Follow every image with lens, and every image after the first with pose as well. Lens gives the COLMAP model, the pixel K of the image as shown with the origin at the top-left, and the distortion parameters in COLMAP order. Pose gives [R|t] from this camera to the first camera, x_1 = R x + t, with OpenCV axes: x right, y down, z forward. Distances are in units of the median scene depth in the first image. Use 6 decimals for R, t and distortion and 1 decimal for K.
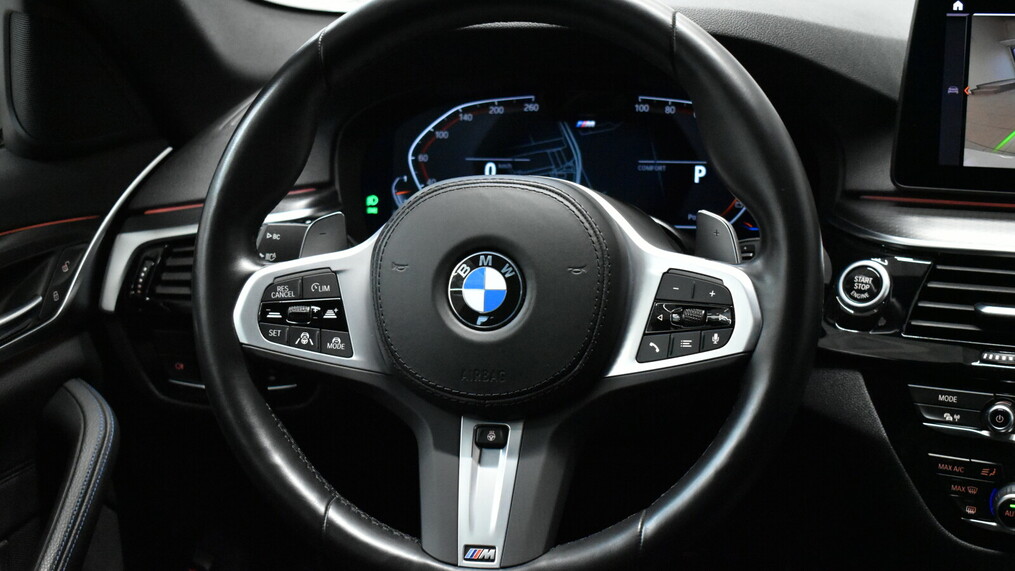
lens RADIAL K [[1561.9, 0, 513.8], [0, 1561.9, 280.9], [0, 0, 1]] dist [-0.019965, 0.000000]
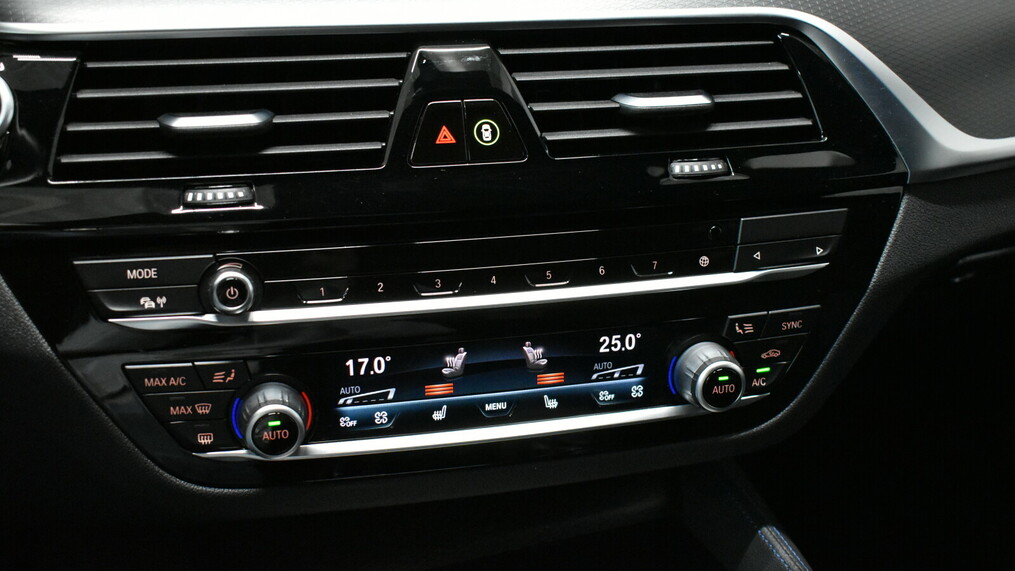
lens RADIAL K [[1252.2, 0, 506.9], [0, 1252.2, 284.1], [0, 0, 1]] dist [-0.020017, 0.000000]
pose [[0.807156, -0.182255, 0.561500, 0.121206], [0.112905, 0.981251, 0.156199, 0.019098], [-0.579441, -0.062681, 0.812600, 0.536420]]
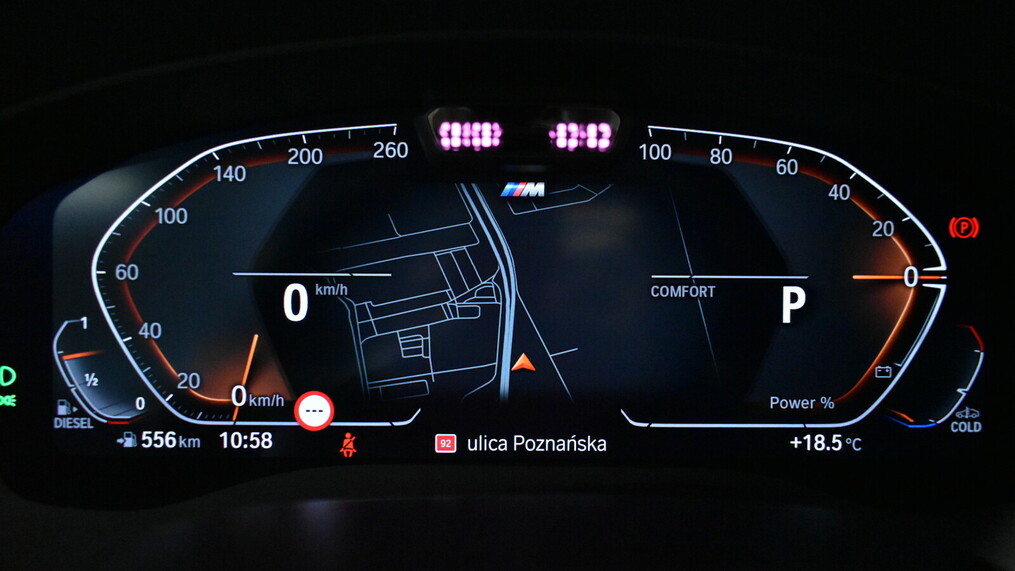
lens RADIAL K [[767.6, 0, 505.4], [0, 767.6, 281.6], [0, 0, 1]] dist [-0.029137, 0.022061]
pose [[0.965598, -0.036221, 0.257505, -0.016708], [0.026752, 0.998834, 0.040184, -0.103400], [-0.258661, -0.031913, 0.965441, 0.984473]]
